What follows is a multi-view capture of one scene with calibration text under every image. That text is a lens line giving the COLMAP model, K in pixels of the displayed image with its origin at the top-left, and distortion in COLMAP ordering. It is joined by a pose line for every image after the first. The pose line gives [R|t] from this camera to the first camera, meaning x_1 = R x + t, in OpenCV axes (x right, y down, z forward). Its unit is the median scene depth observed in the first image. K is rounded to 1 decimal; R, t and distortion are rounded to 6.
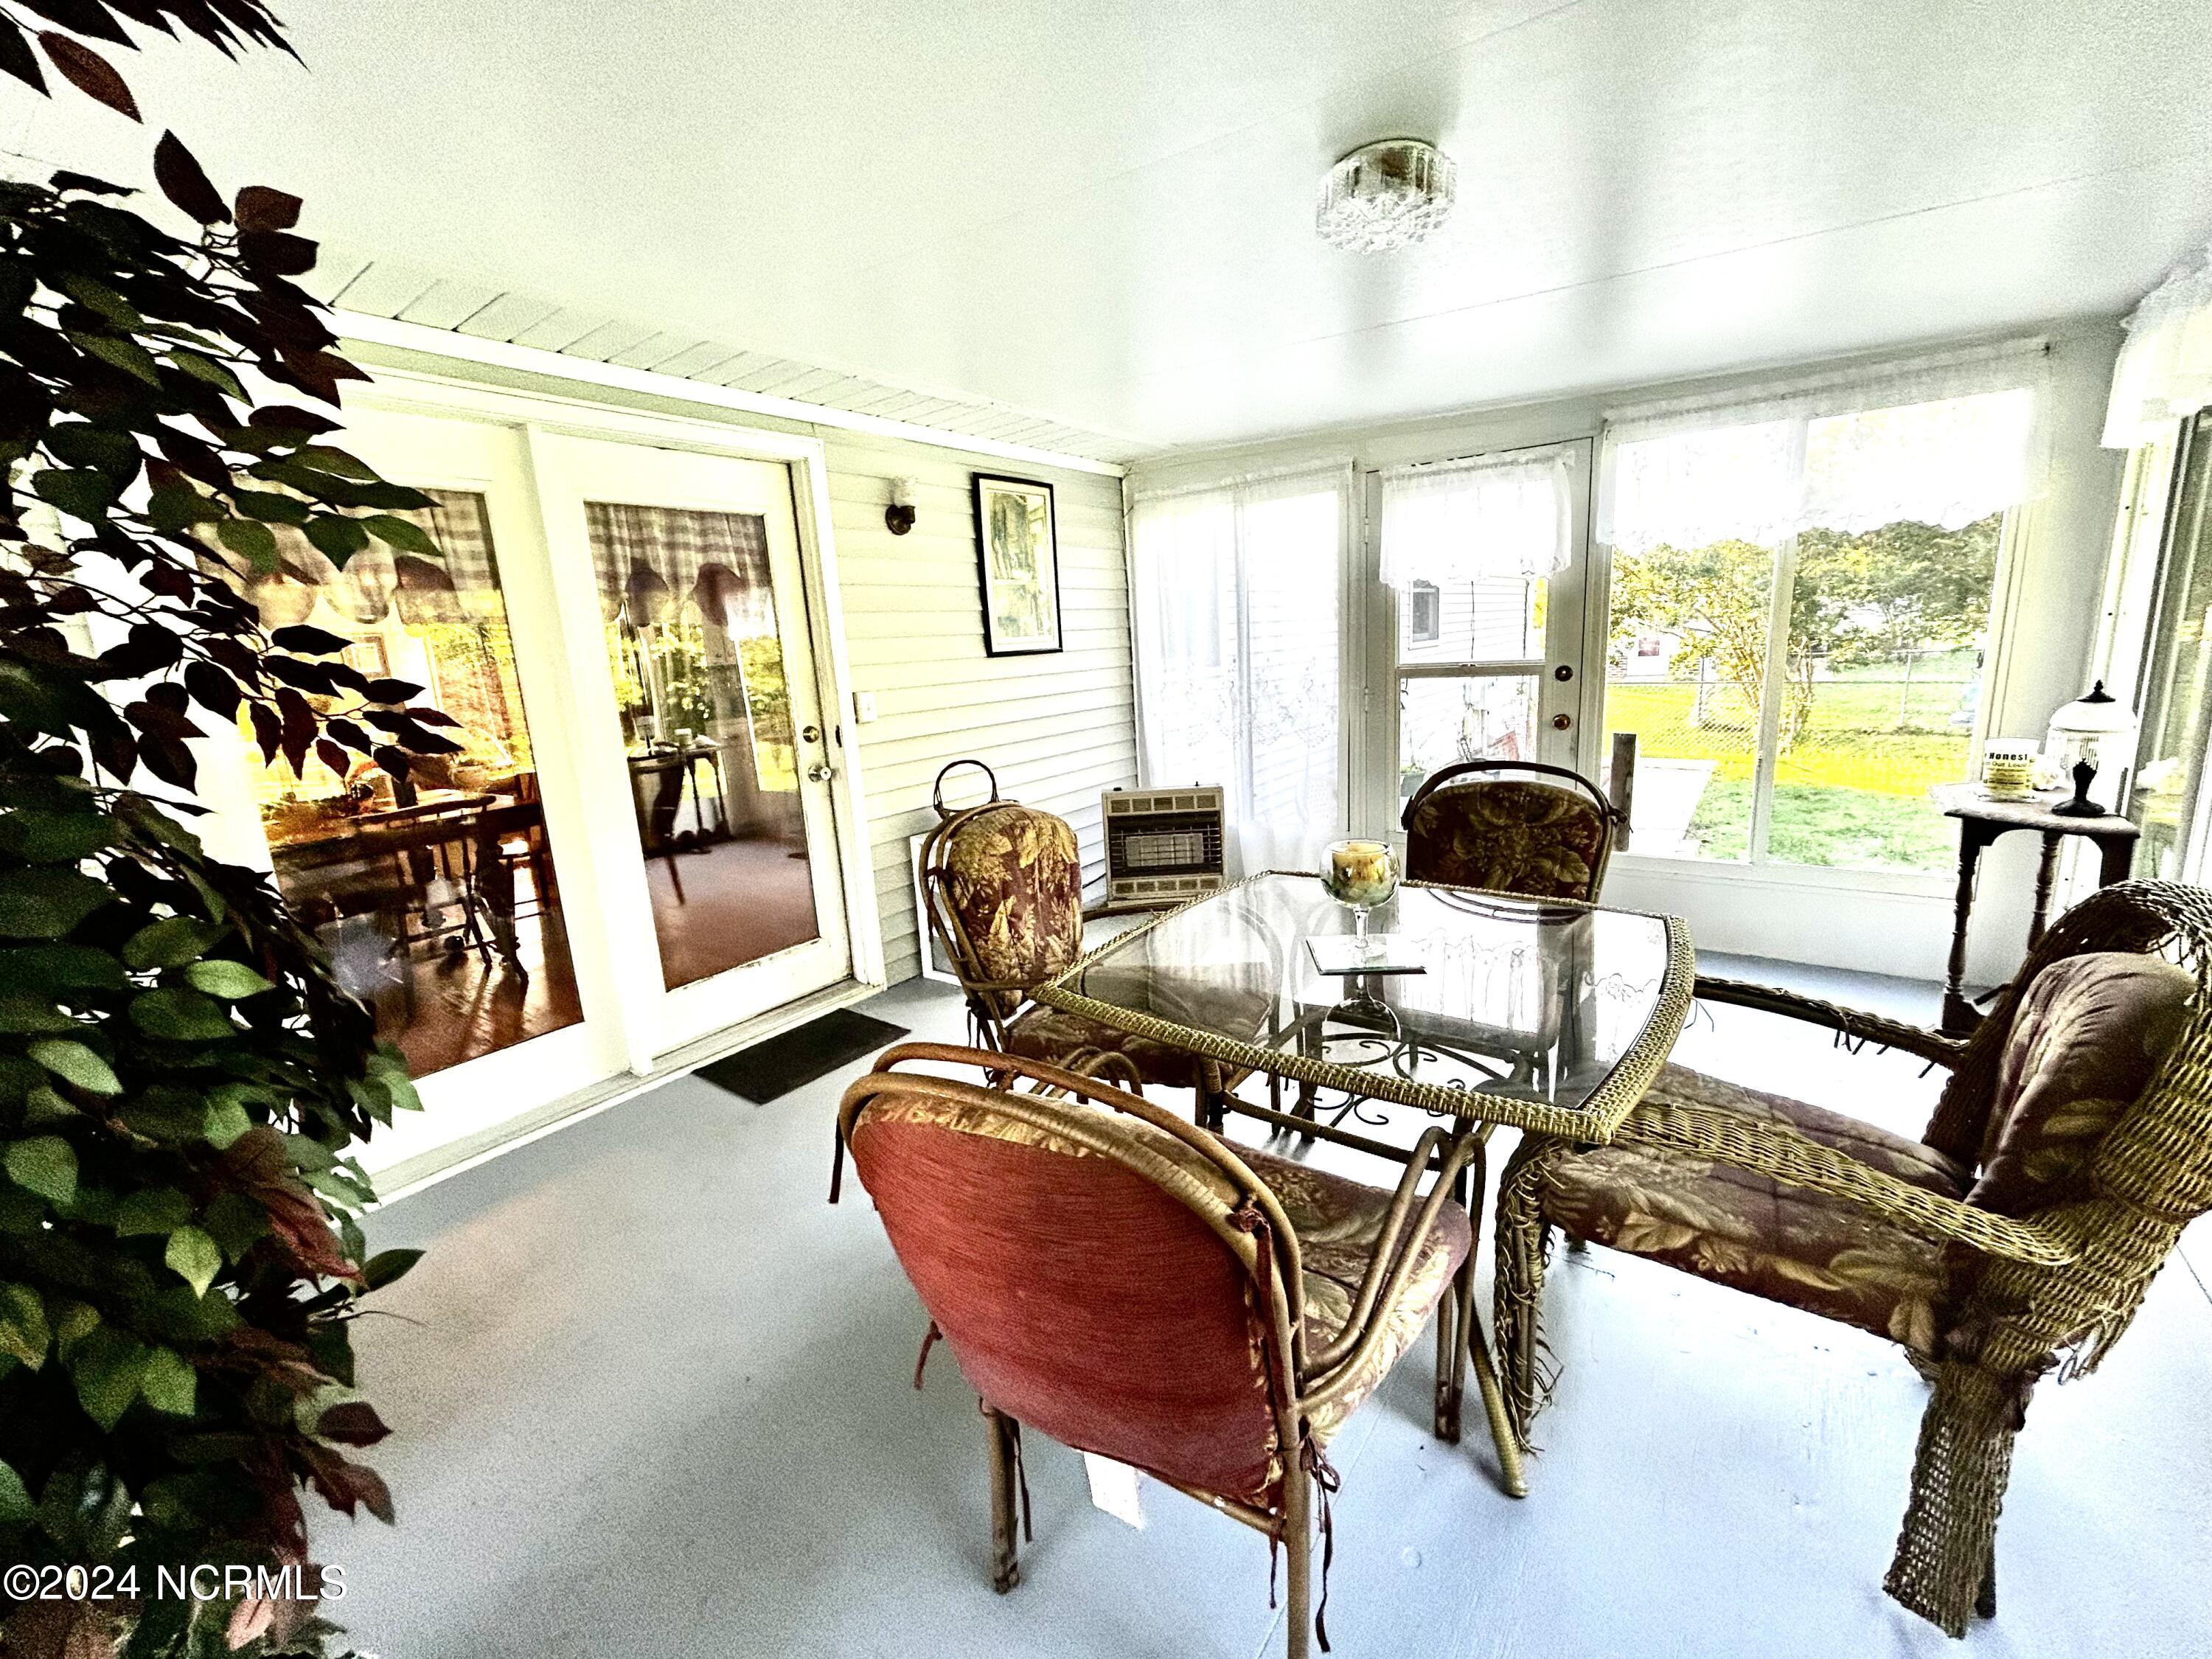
lens RADIAL K [[892.6, 0, 1116.9], [0, 892.6, 837.6], [0, 0, 1]] dist [-0.004140, -0.000042]
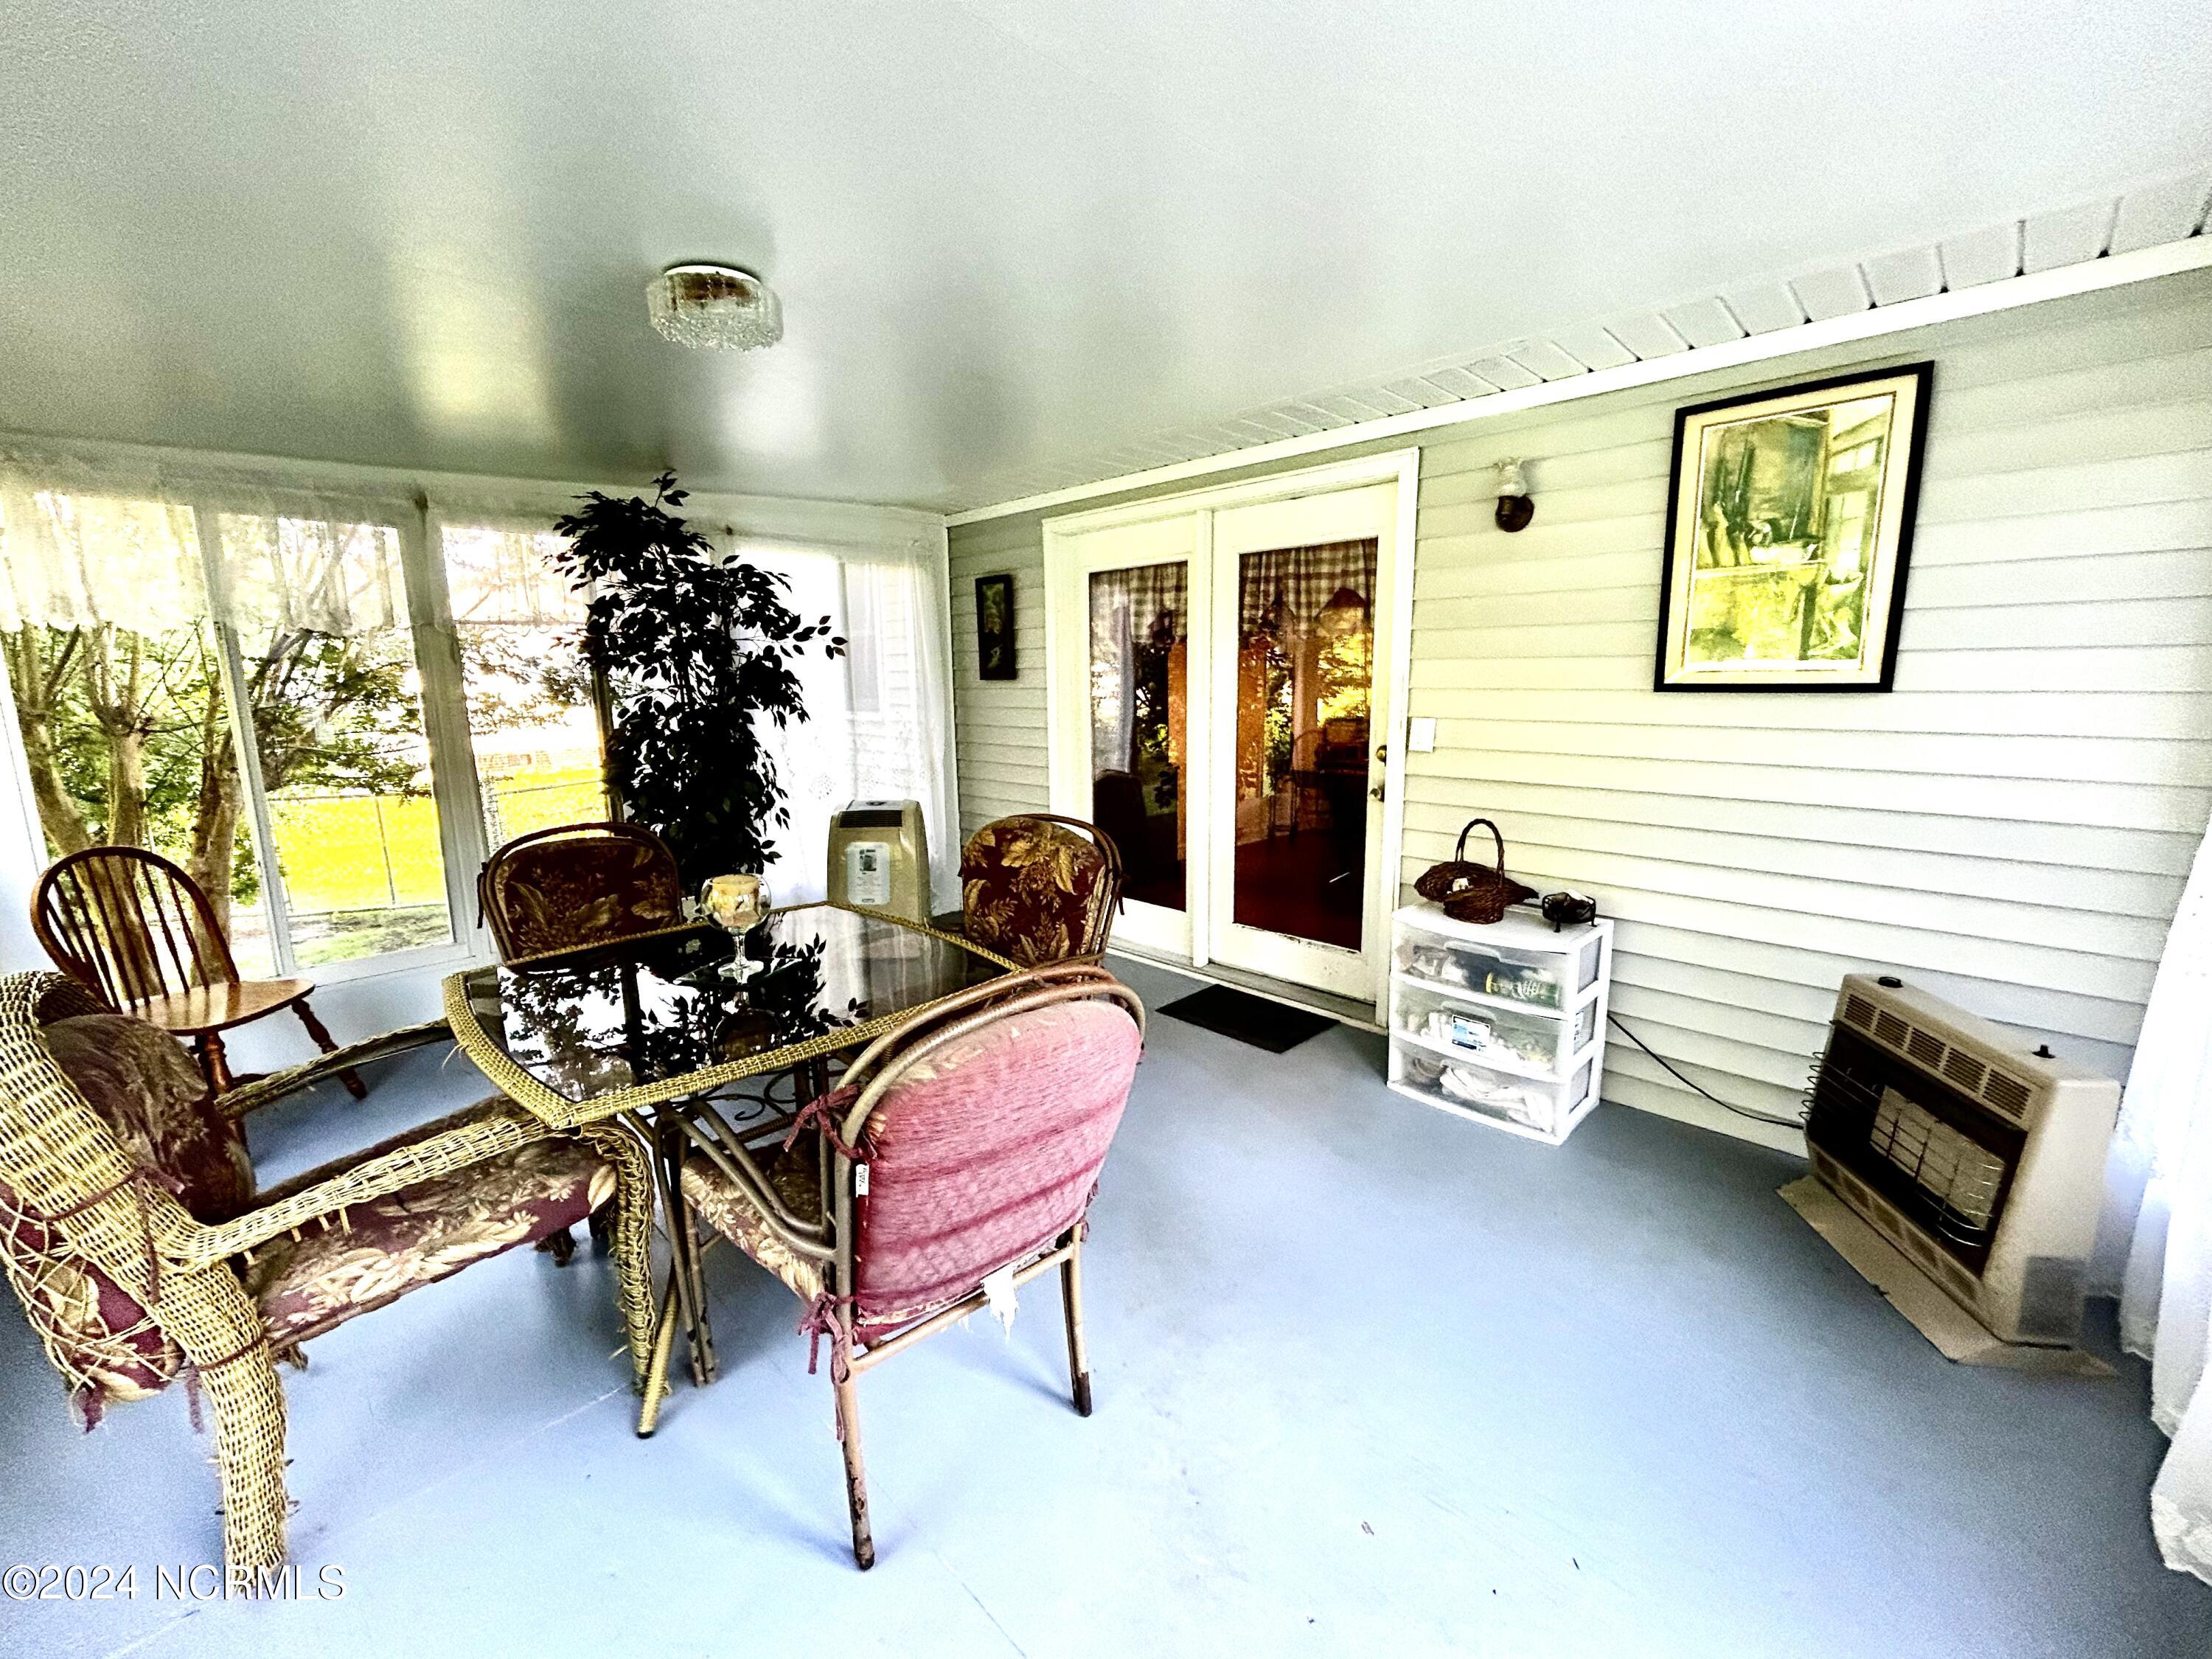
lens RADIAL K [[892.6, 0, 1118.2], [0, 892.6, 817.2], [0, 0, 1]] dist [-0.004140, -0.000042]
pose [[-0.152025, 0.209389, -0.965942, 0.624964], [-0.201783, 0.950143, 0.237722, -0.207147], [0.967560, 0.231051, -0.102195, 0.772879]]
